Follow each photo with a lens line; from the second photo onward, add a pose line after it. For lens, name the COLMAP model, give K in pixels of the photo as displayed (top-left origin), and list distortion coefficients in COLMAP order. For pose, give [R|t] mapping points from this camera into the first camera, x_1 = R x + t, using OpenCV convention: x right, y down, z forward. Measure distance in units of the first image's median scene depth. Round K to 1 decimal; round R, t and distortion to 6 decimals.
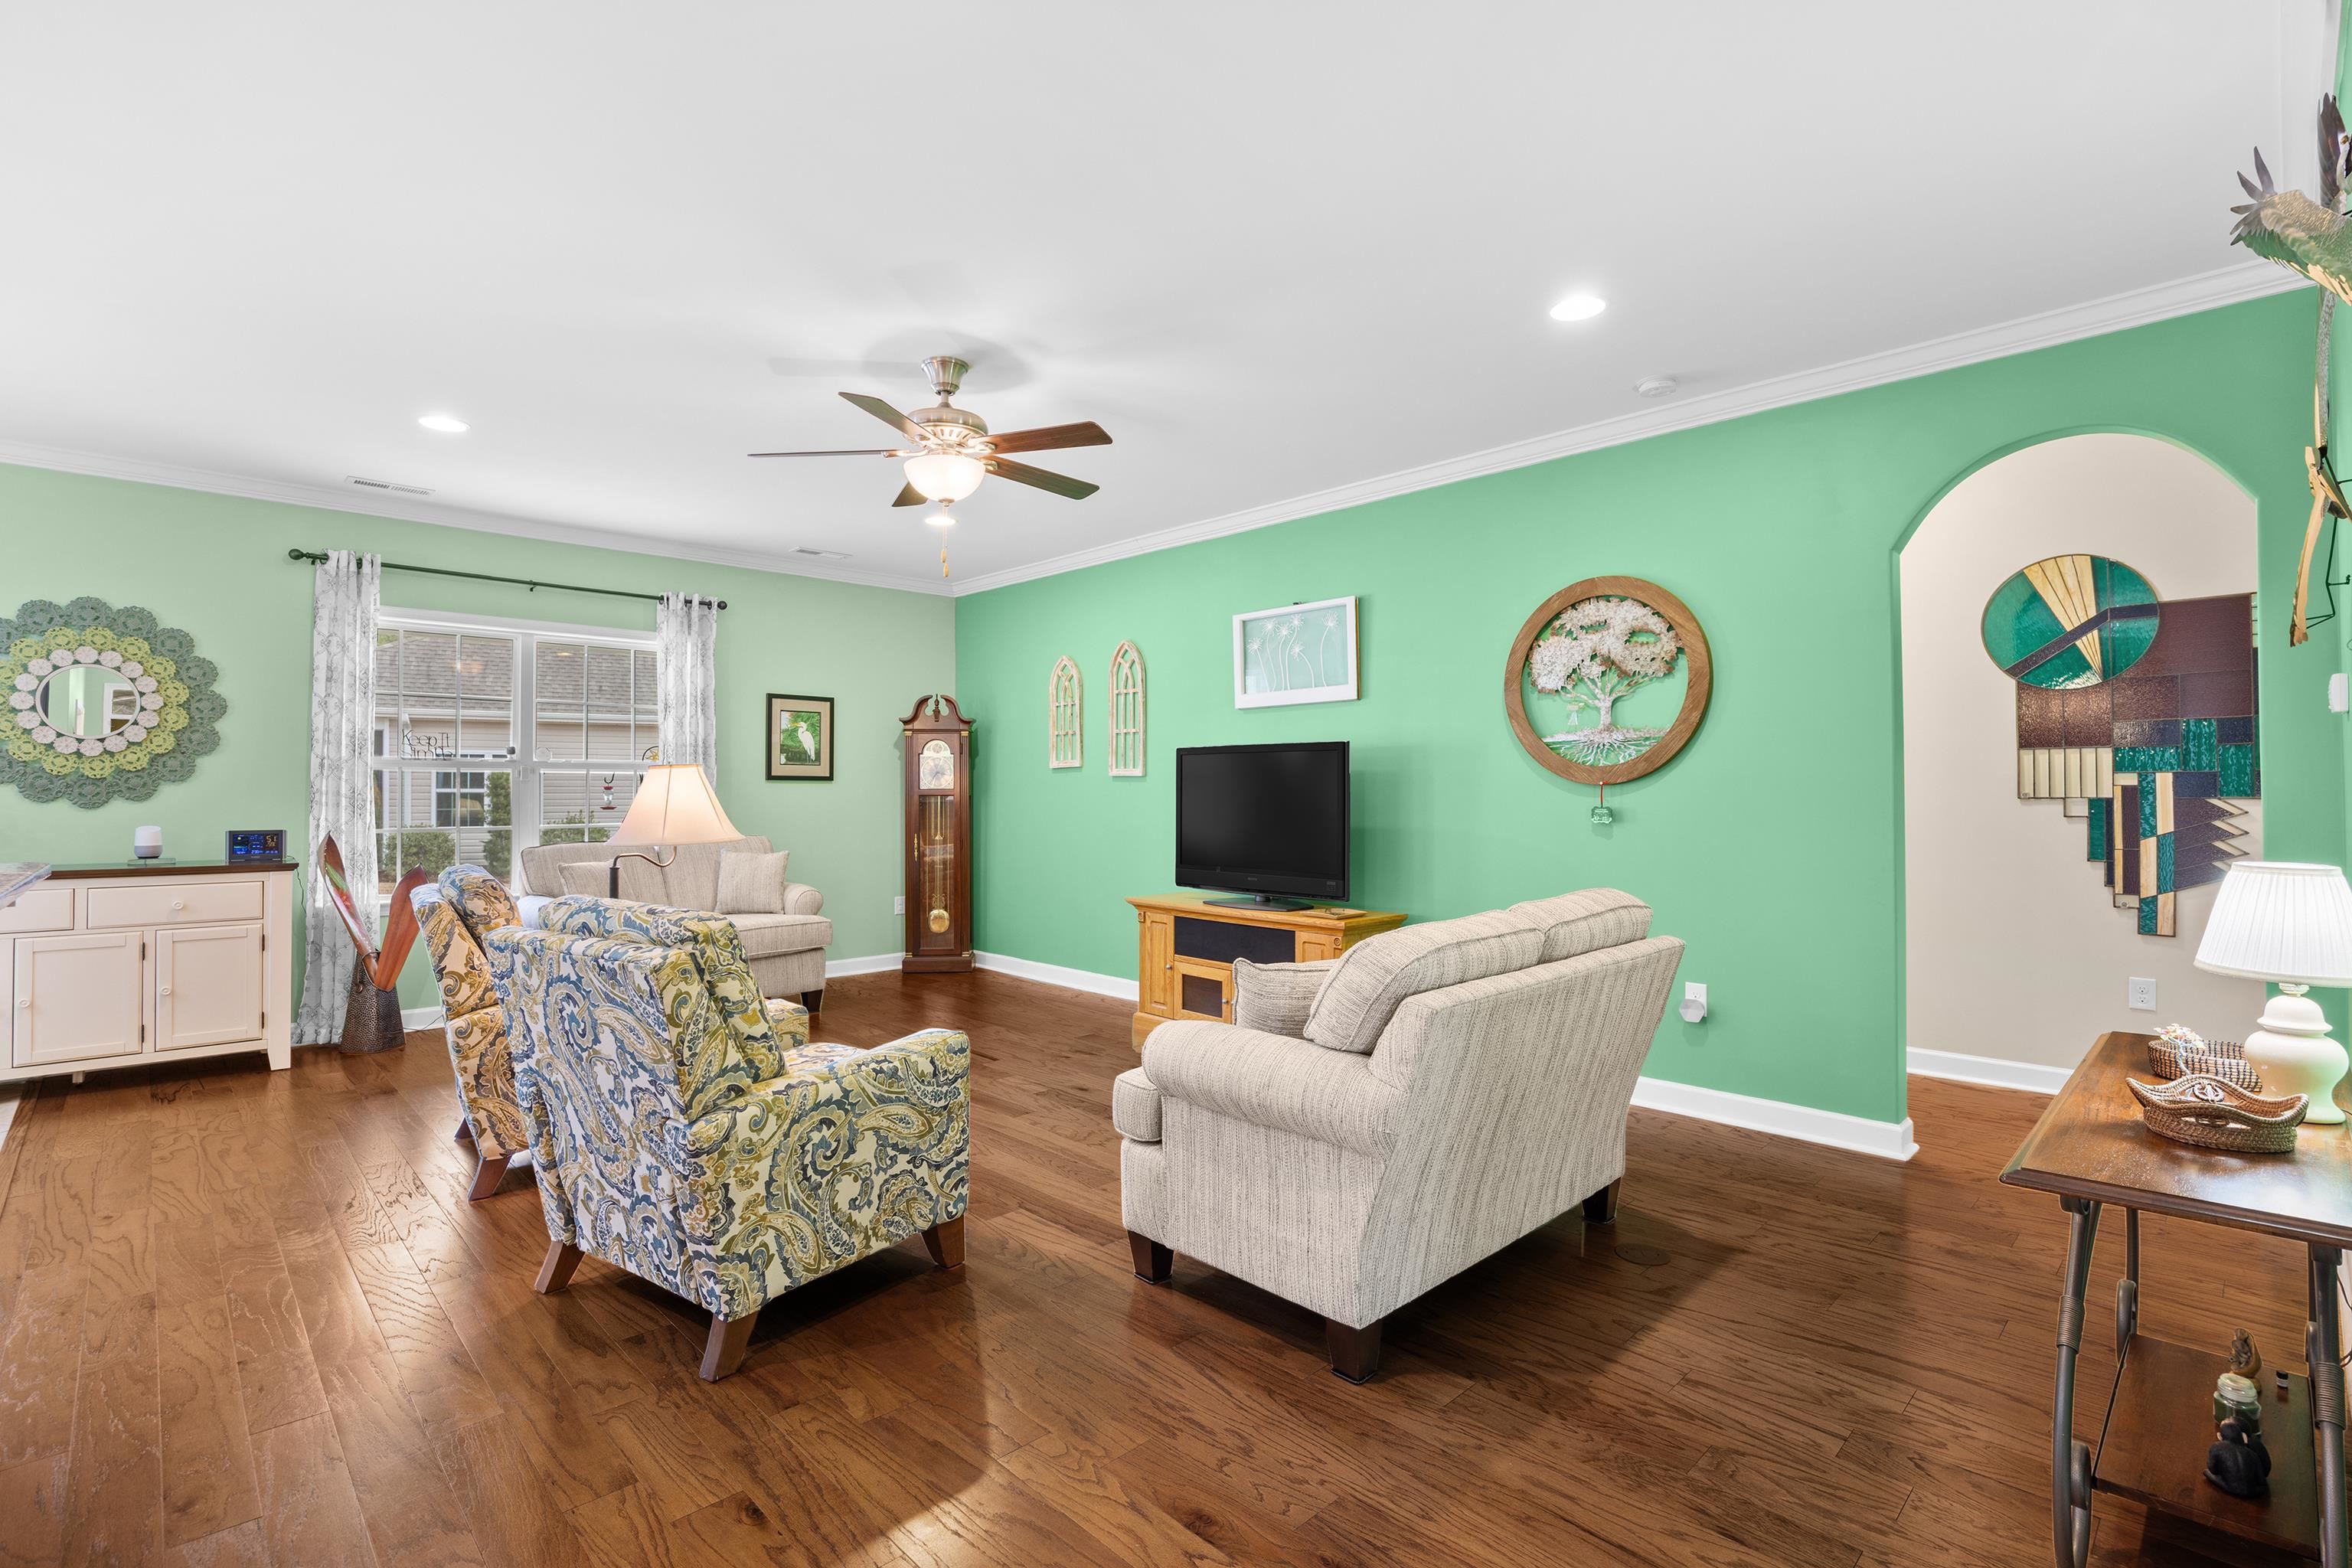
lens RADIAL K [[1088.1, 0, 1174.4], [0, 1088.1, 782.1], [0, 0, 1]] dist [-0.013330, 0.000375]
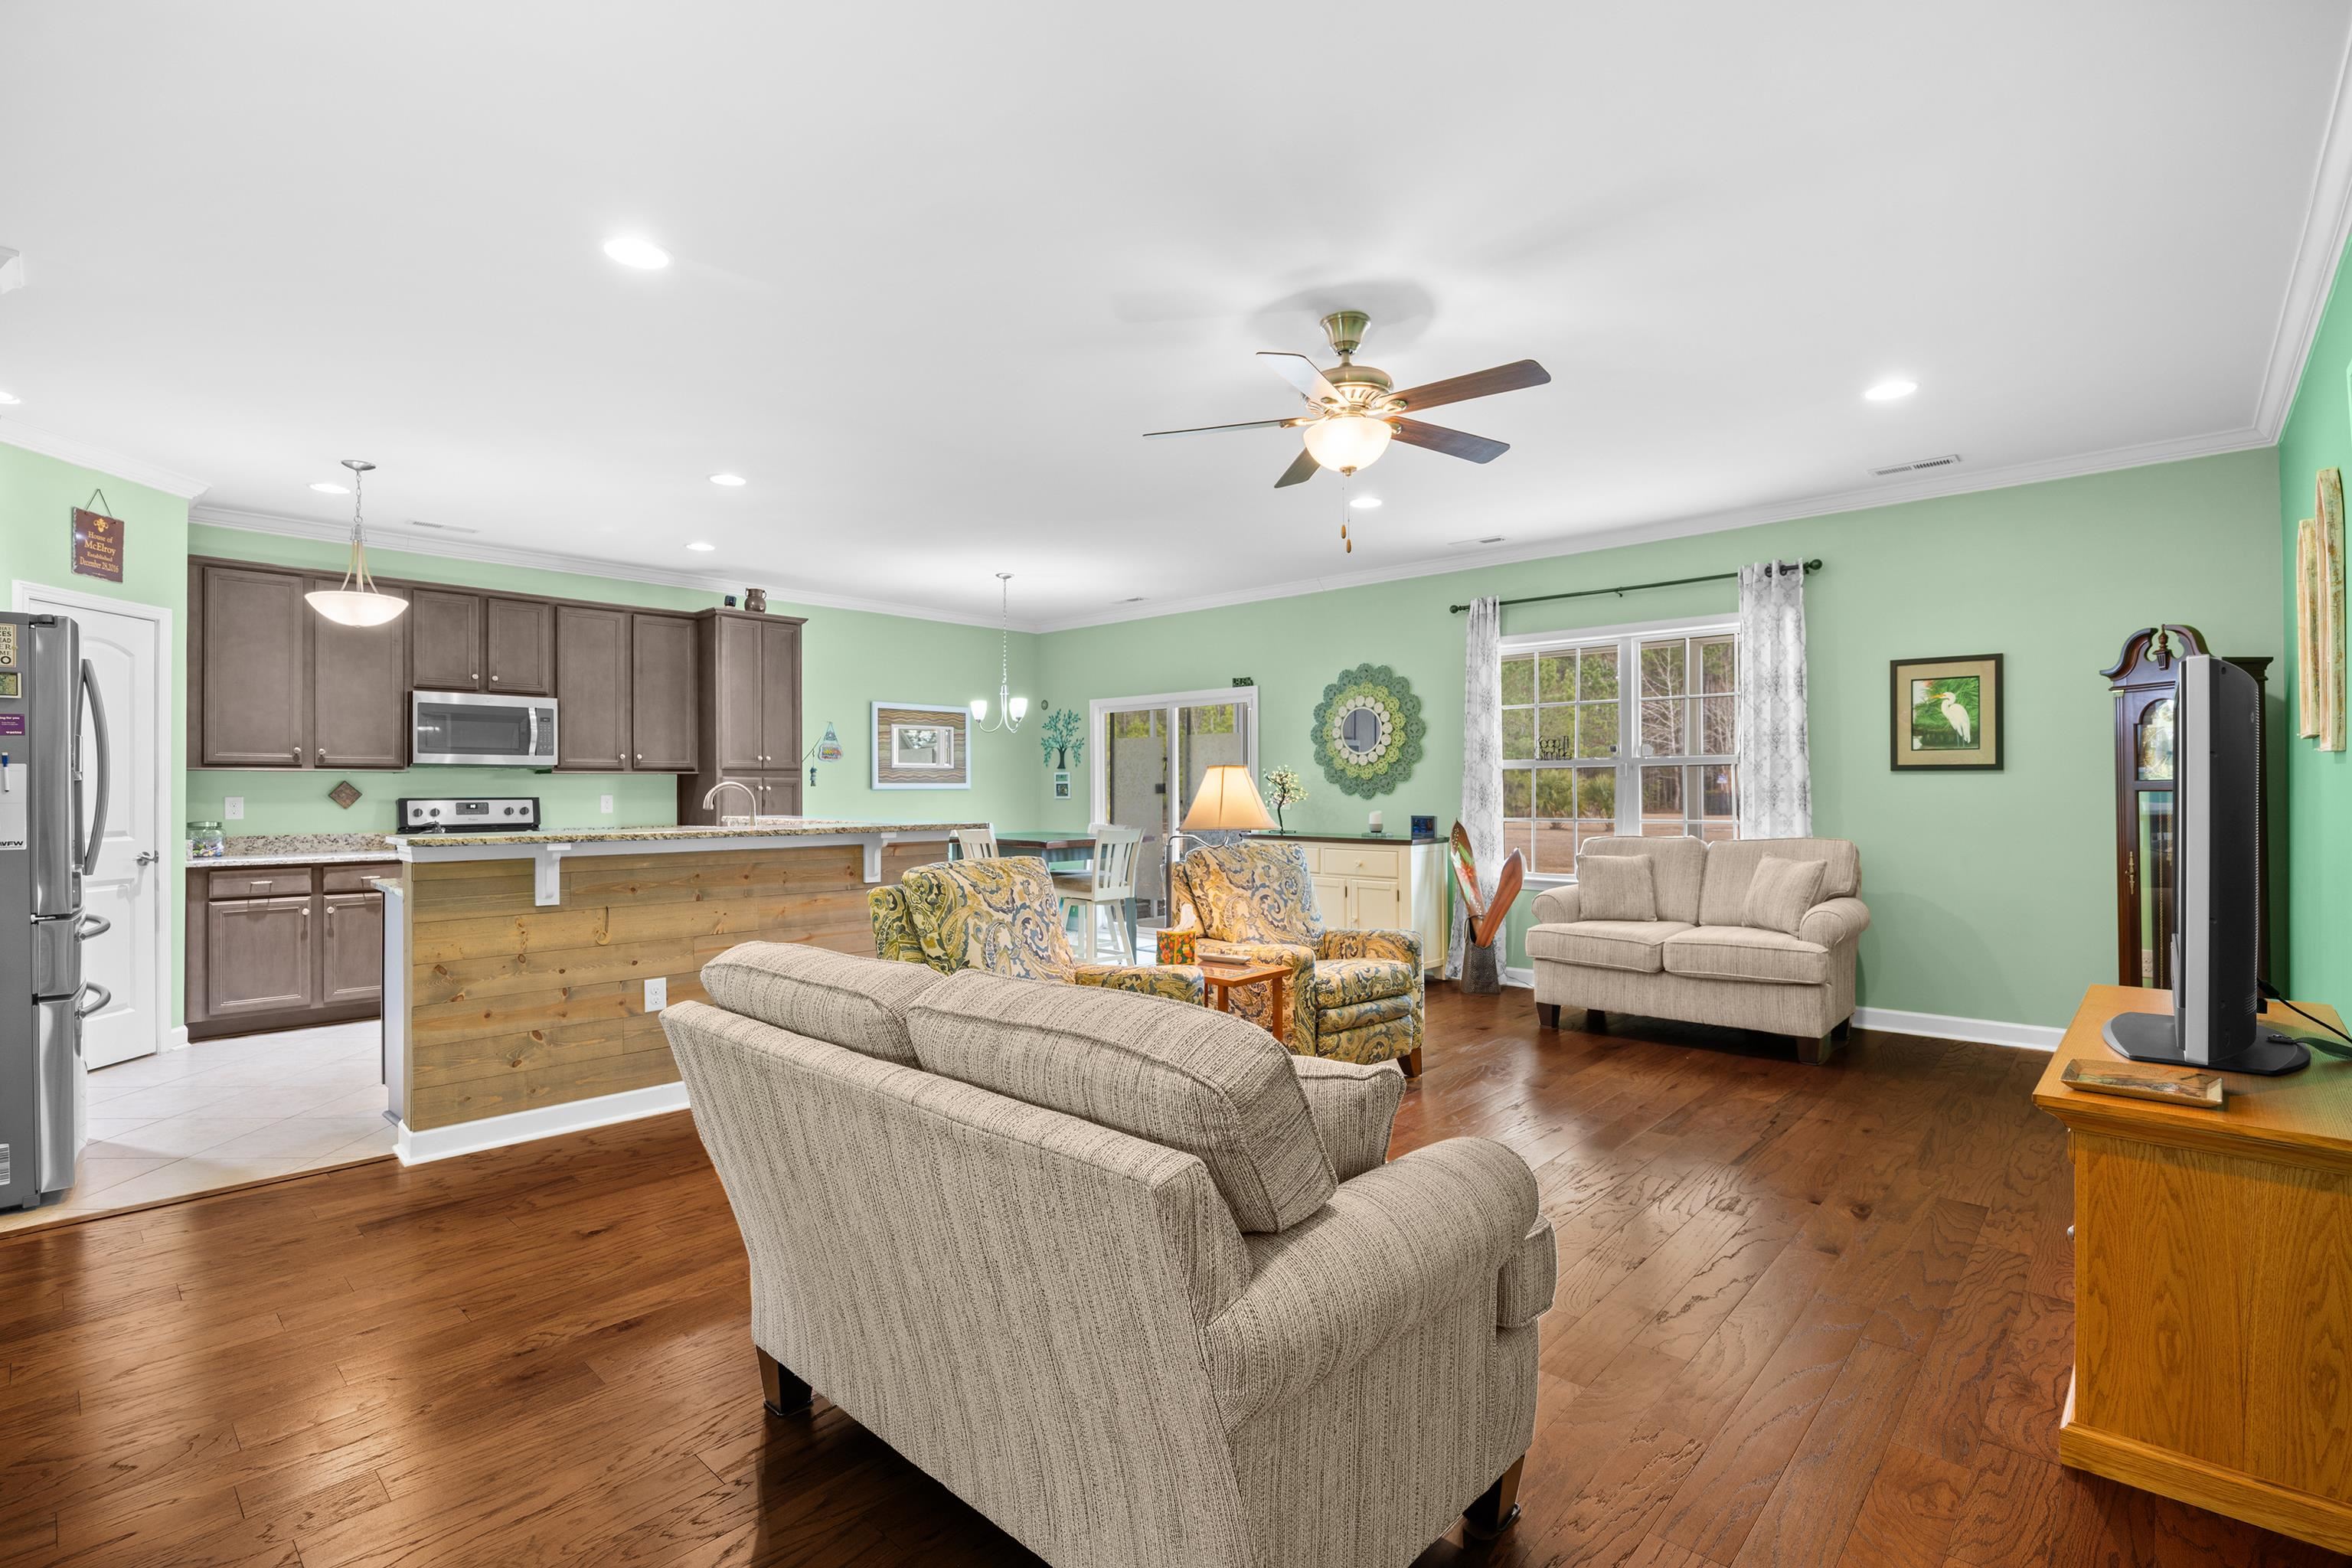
lens RADIAL K [[1088.1, 0, 1170.9], [0, 1088.1, 788.3], [0, 0, 1]] dist [-0.013330, 0.000375]
pose [[0.039457, -0.000817, -0.999221, 0.512361], [0.012509, 0.999922, -0.000324, 0.005681], [0.999143, -0.012487, 0.039464, 0.595517]]
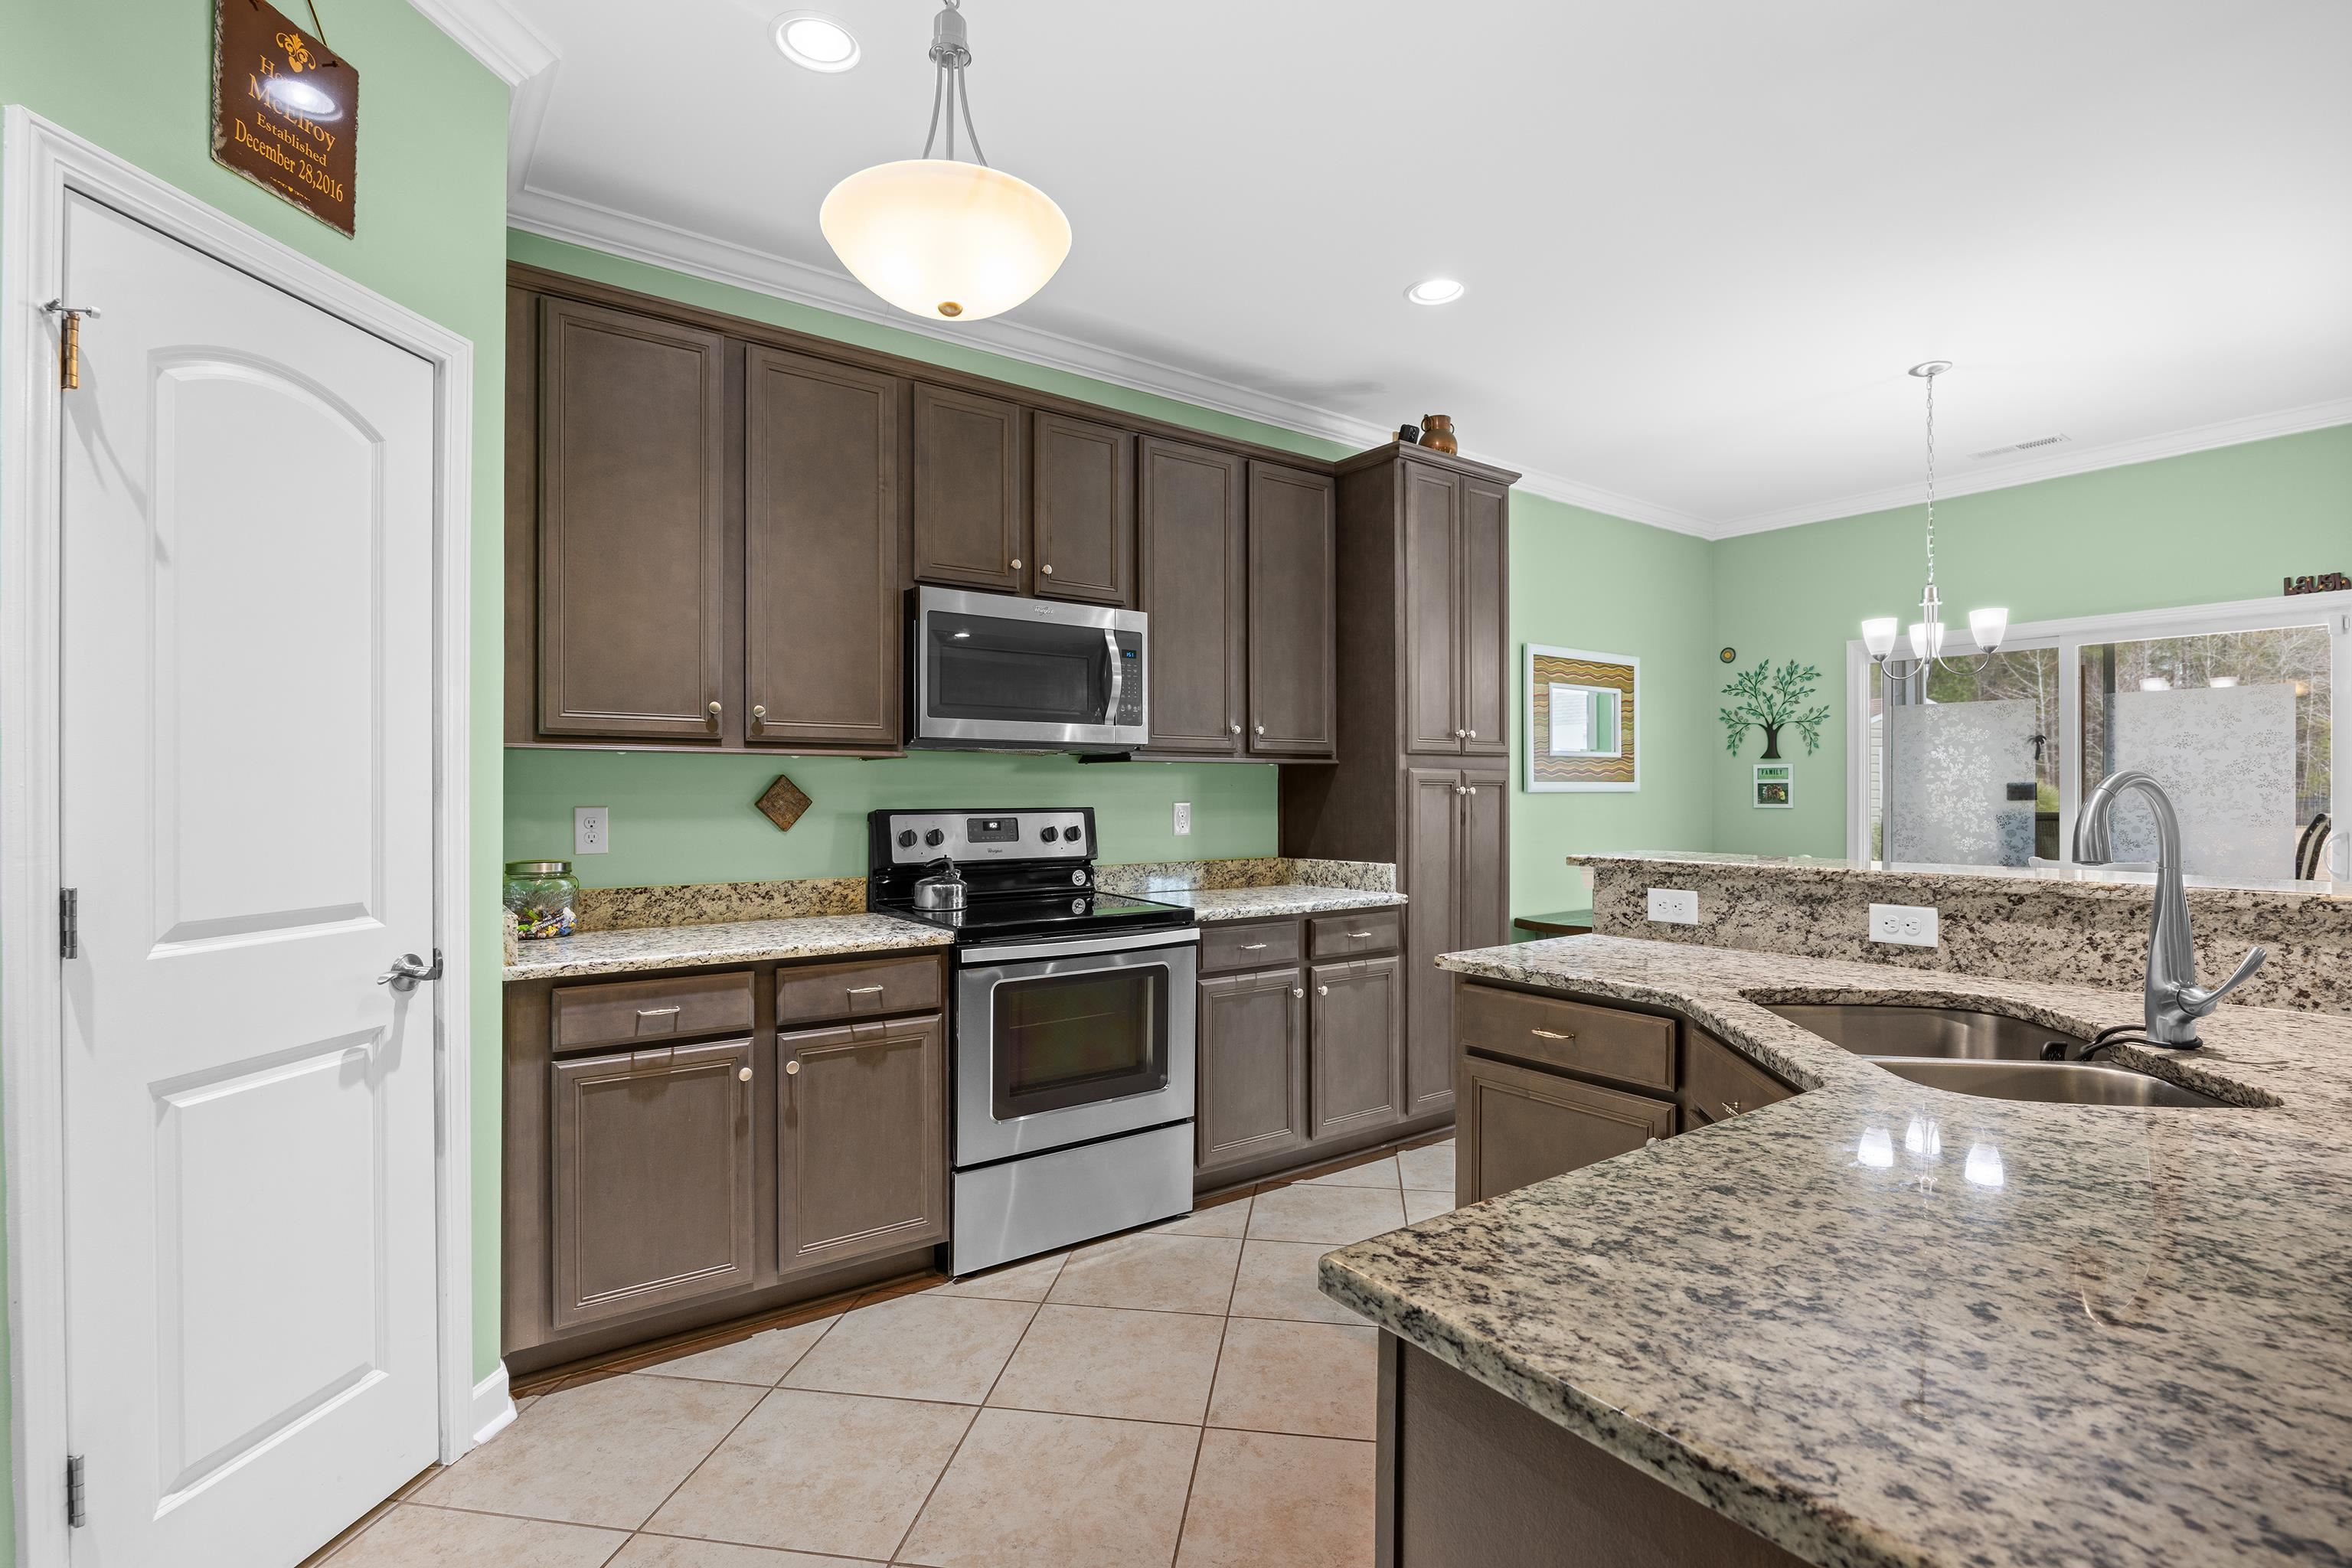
lens RADIAL K [[1088.1, 0, 1168.9], [0, 1088.1, 793.9], [0, 0, 1]] dist [-0.013330, 0.000375]
pose [[-0.152523, 0.001441, -0.988299, -0.161351], [0.012386, 0.999923, -0.000454, -0.001158], [0.988222, -0.012310, -0.152529, 0.028017]]
